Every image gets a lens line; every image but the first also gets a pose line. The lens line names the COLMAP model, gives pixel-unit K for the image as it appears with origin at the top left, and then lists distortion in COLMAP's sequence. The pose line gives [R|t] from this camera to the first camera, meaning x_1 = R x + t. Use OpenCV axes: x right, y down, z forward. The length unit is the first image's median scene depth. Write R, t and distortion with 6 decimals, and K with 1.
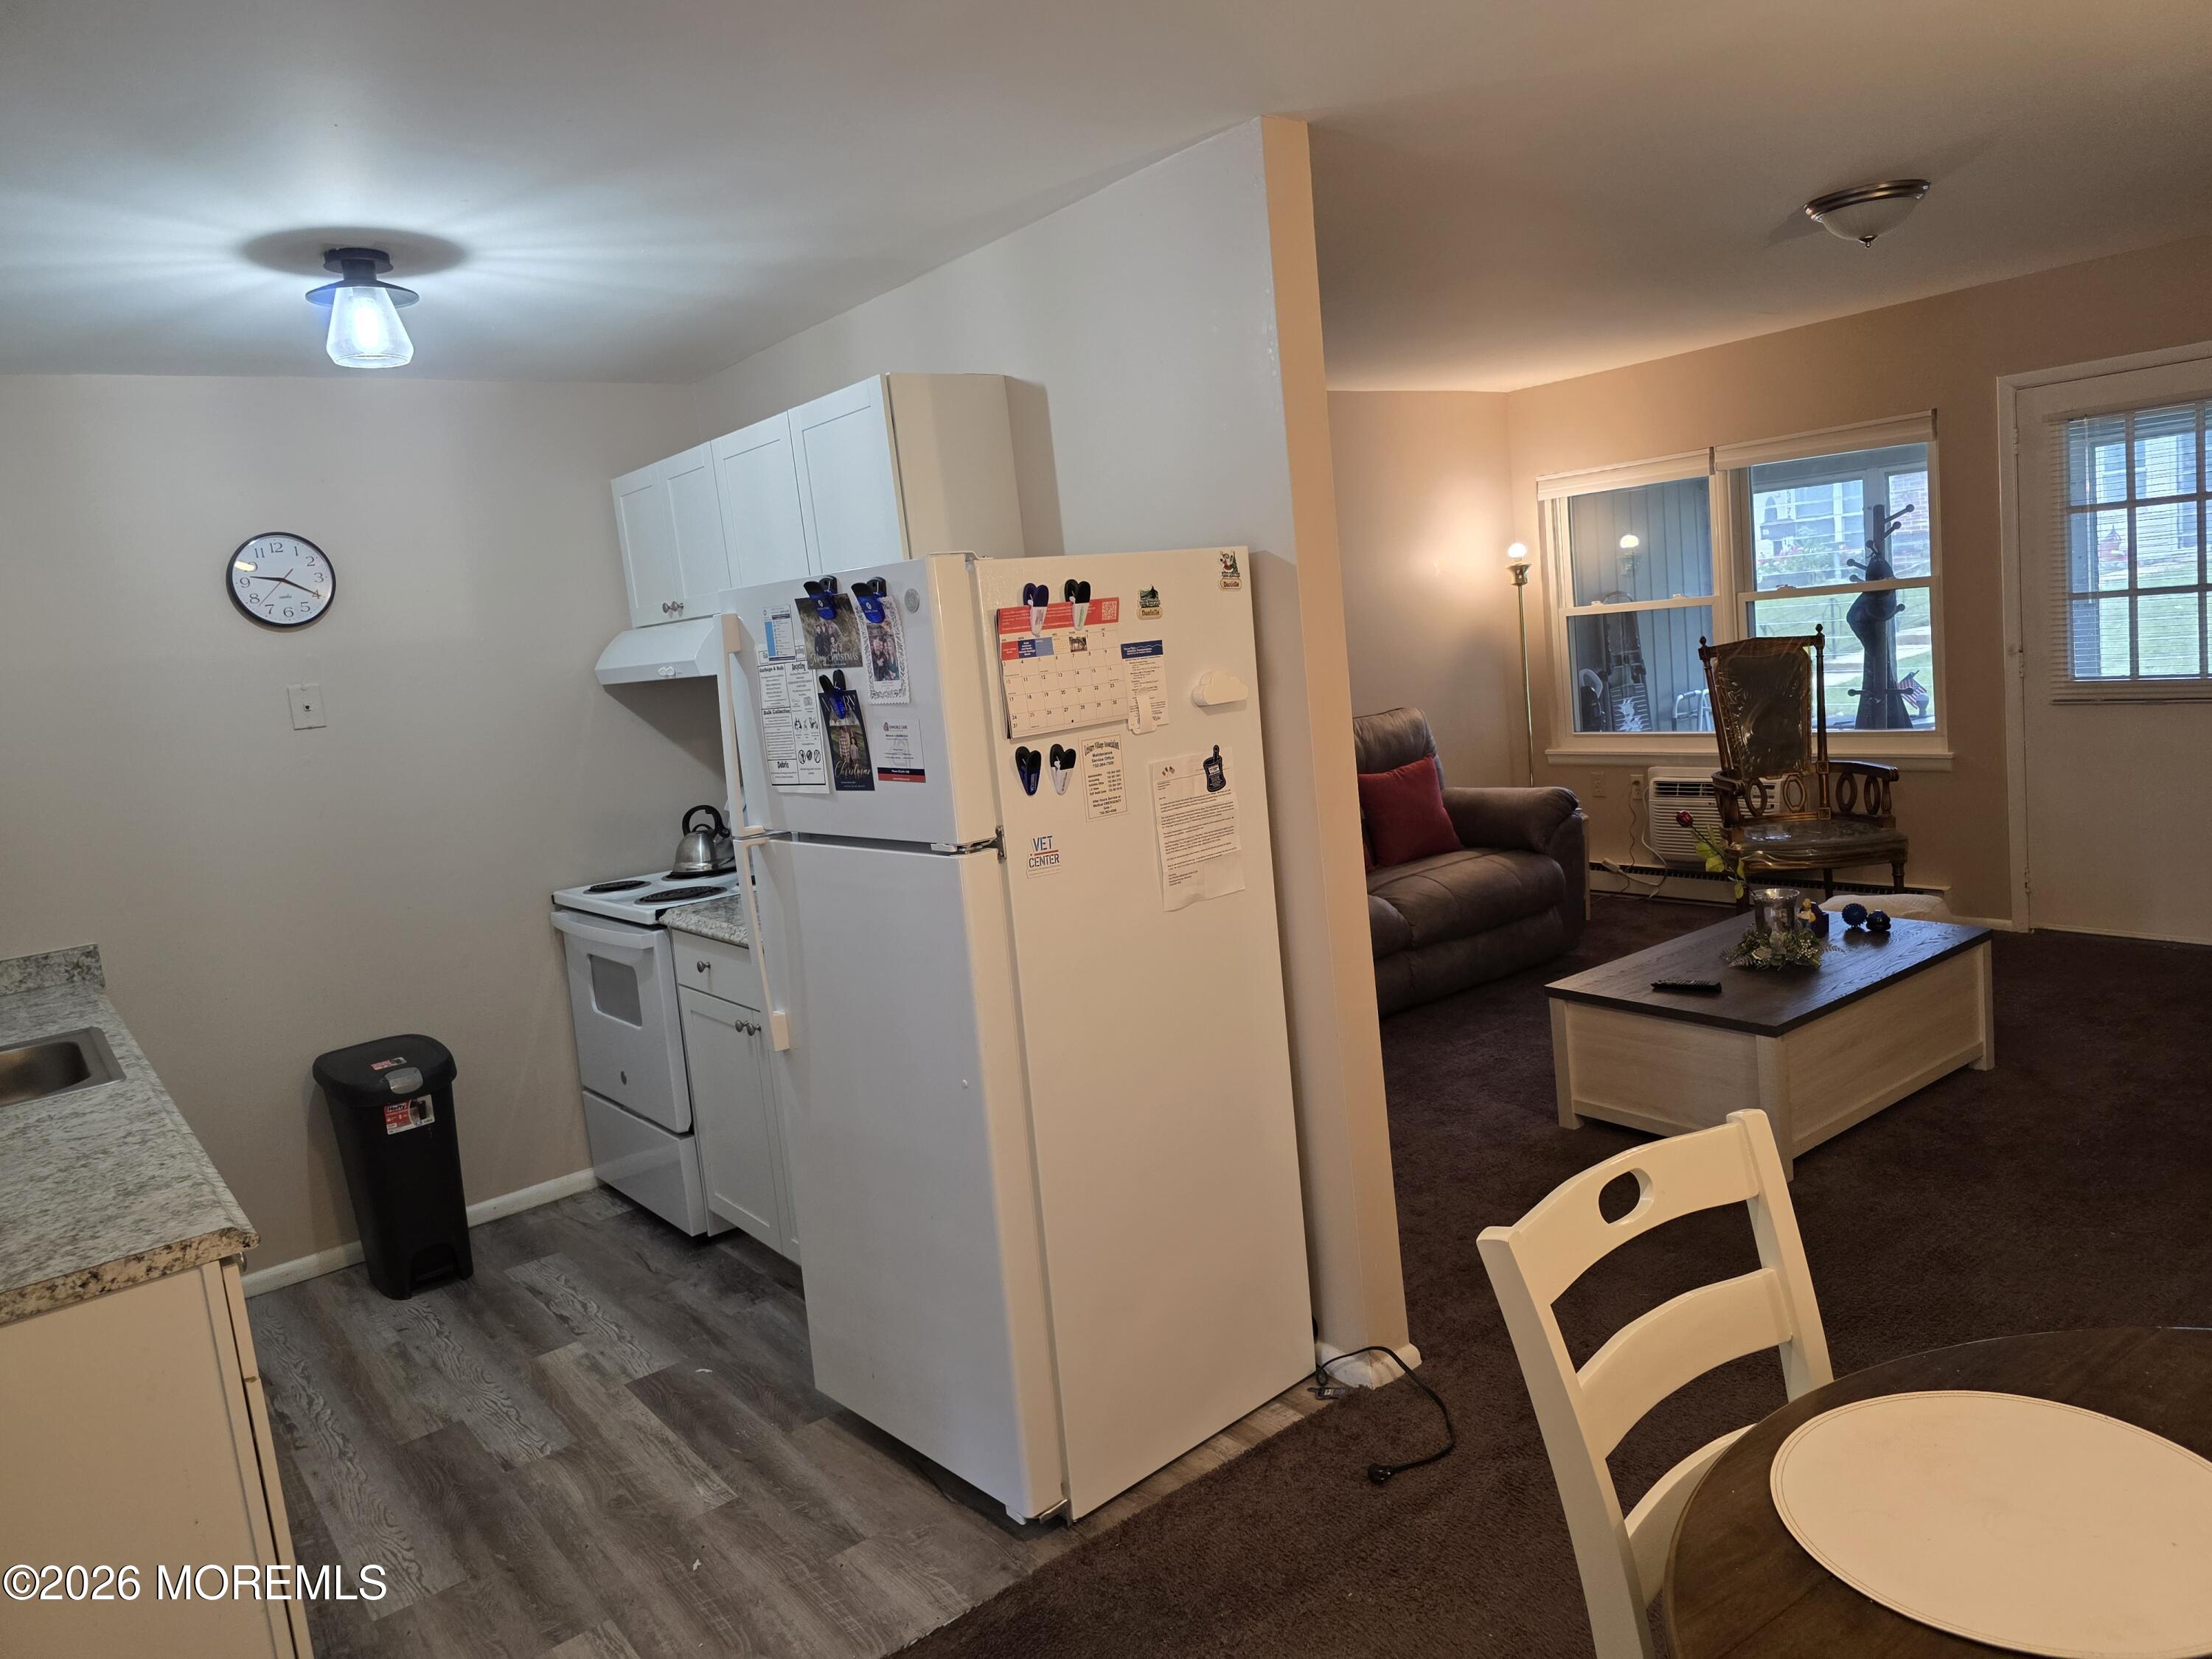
lens RADIAL K [[1475.5, 0, 1116.3], [0, 1475.5, 808.9], [0, 0, 1]] dist [0.066762, -0.066498]
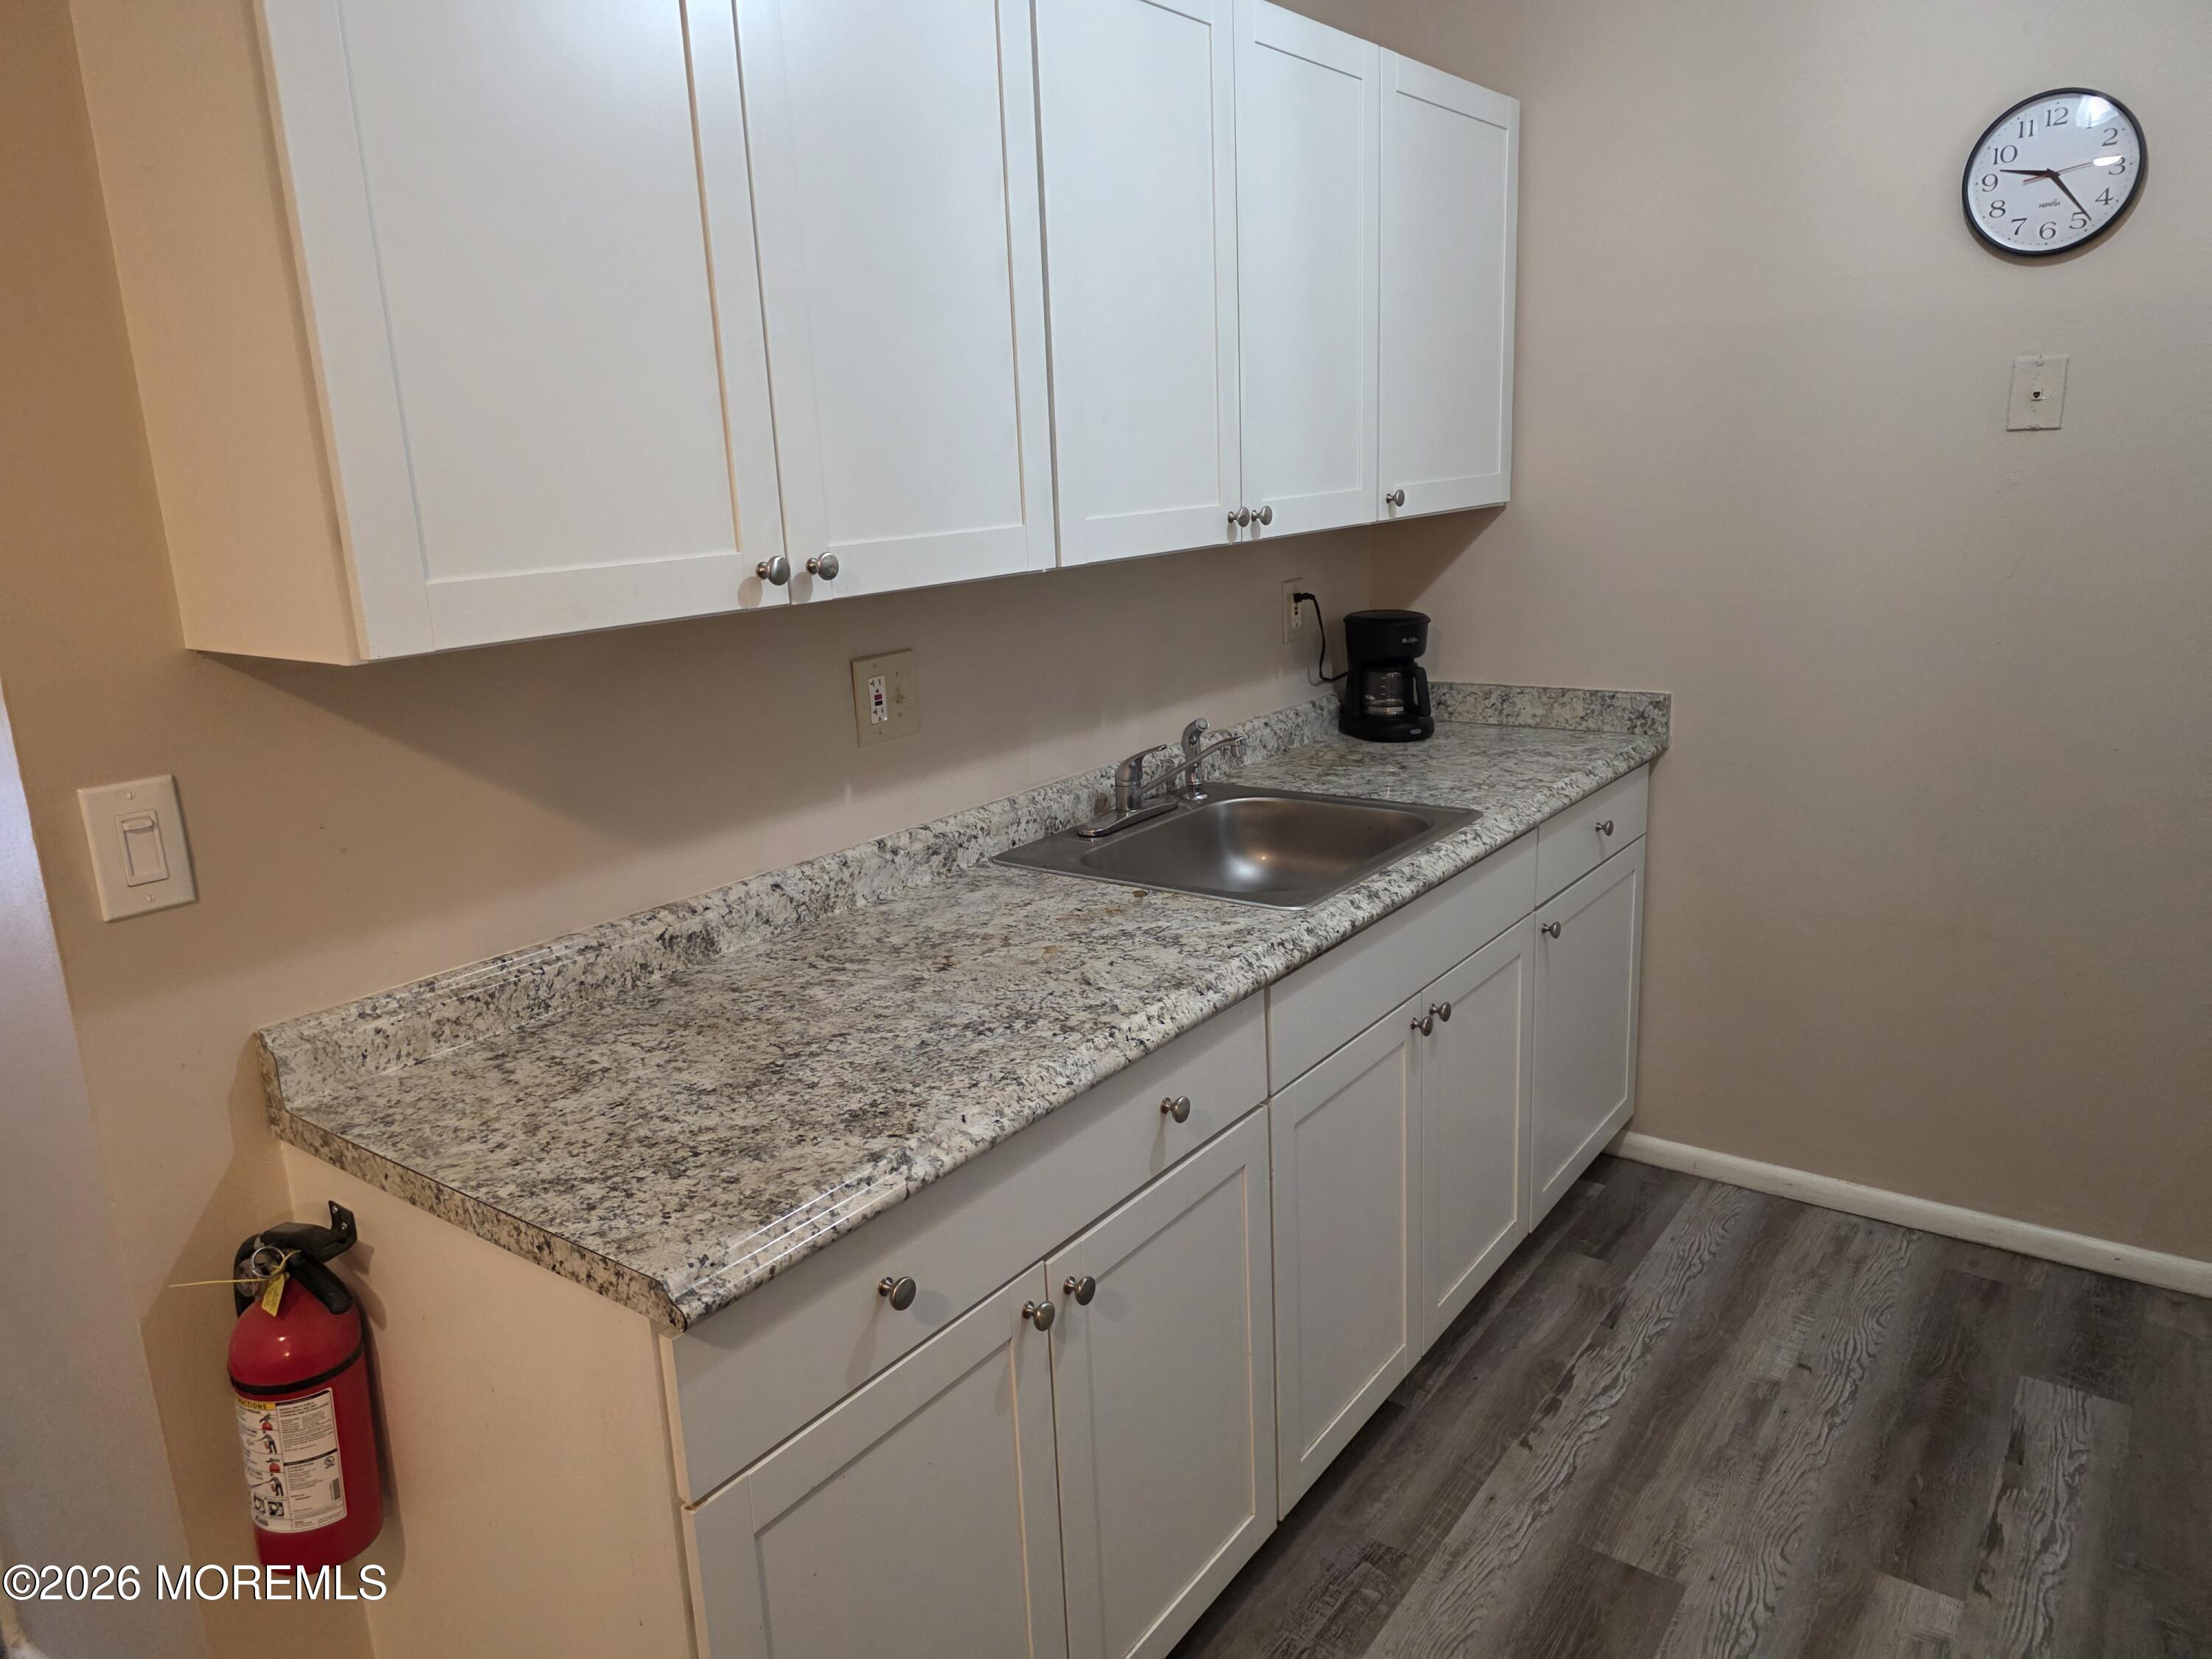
lens RADIAL K [[1475.5, 0, 1082.3], [0, 1475.5, 819.4], [0, 0, 1]] dist [0.066762, -0.066498]
pose [[0.258908, 0.315485, -0.912927, -0.025008], [-0.104847, 0.948749, 0.298130, -0.046289], [0.960195, 0.018529, 0.278717, 0.469100]]
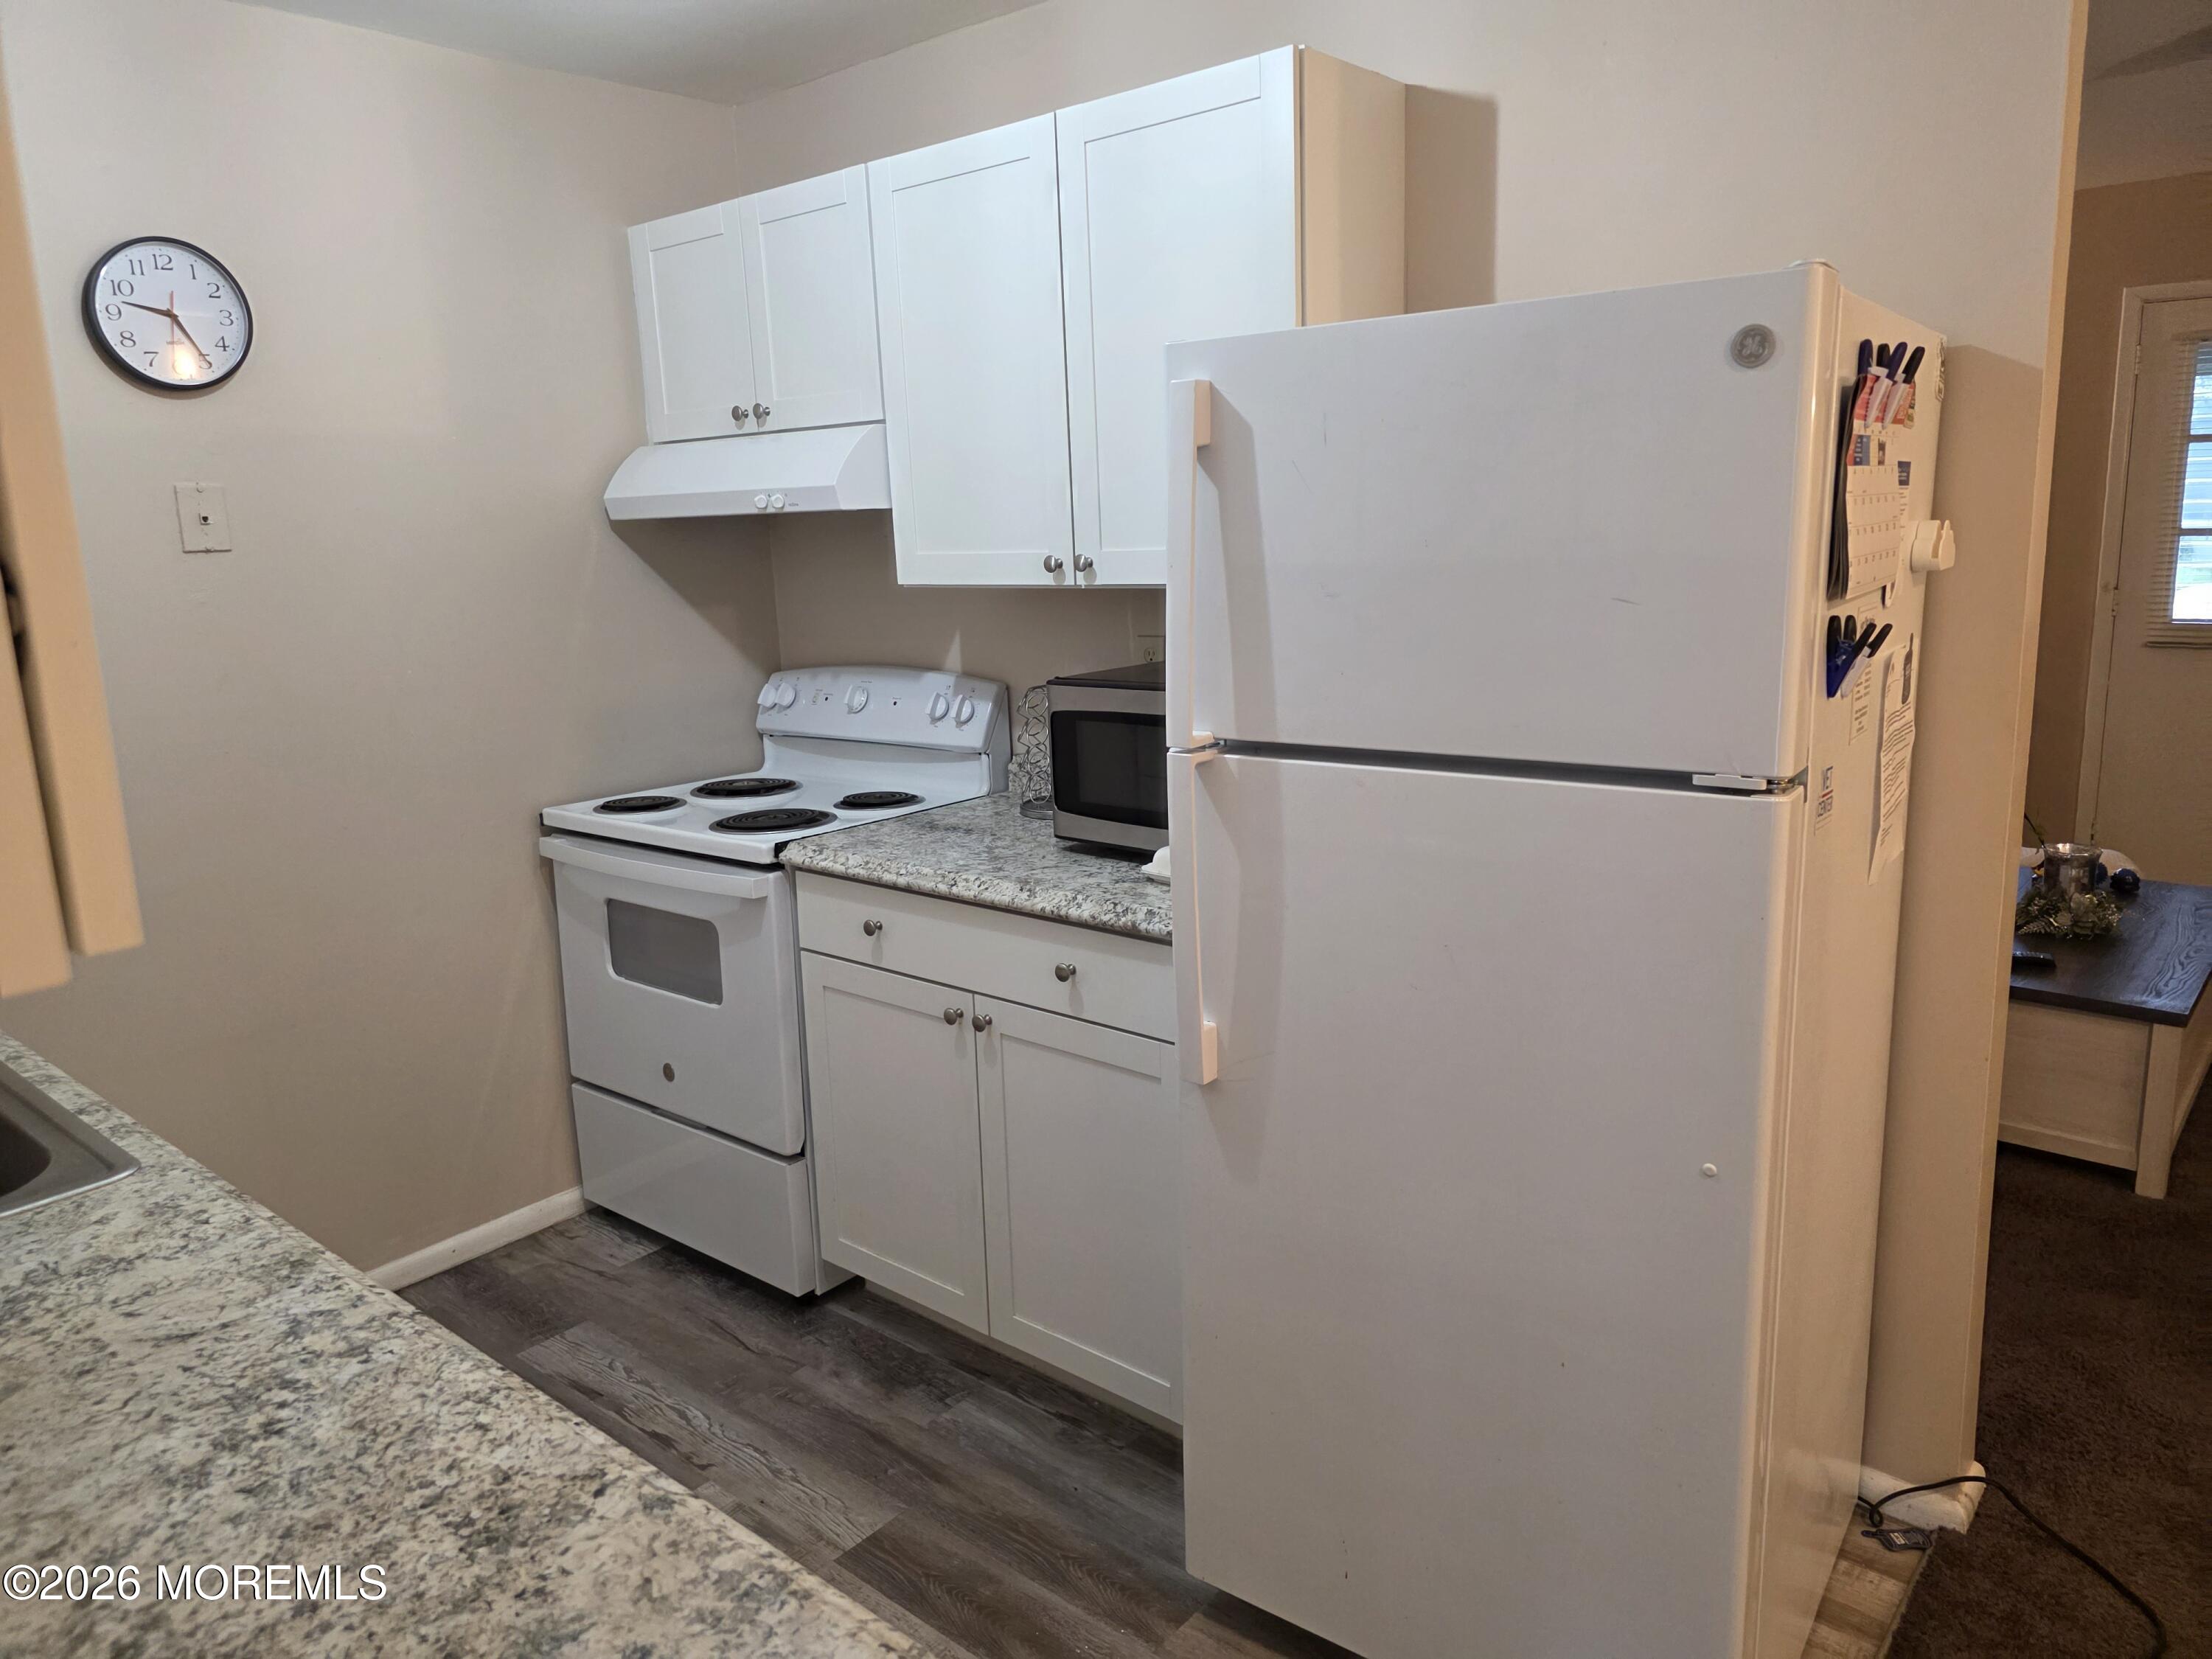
lens RADIAL K [[1475.5, 0, 1082.0], [0, 1475.5, 805.0], [0, 0, 1]] dist [0.066762, -0.066498]
pose [[0.979598, 0.026256, 0.199243, -0.302191], [-0.037110, 0.998012, 0.050937, 0.009242], [-0.197509, -0.057292, 0.978625, 0.288218]]
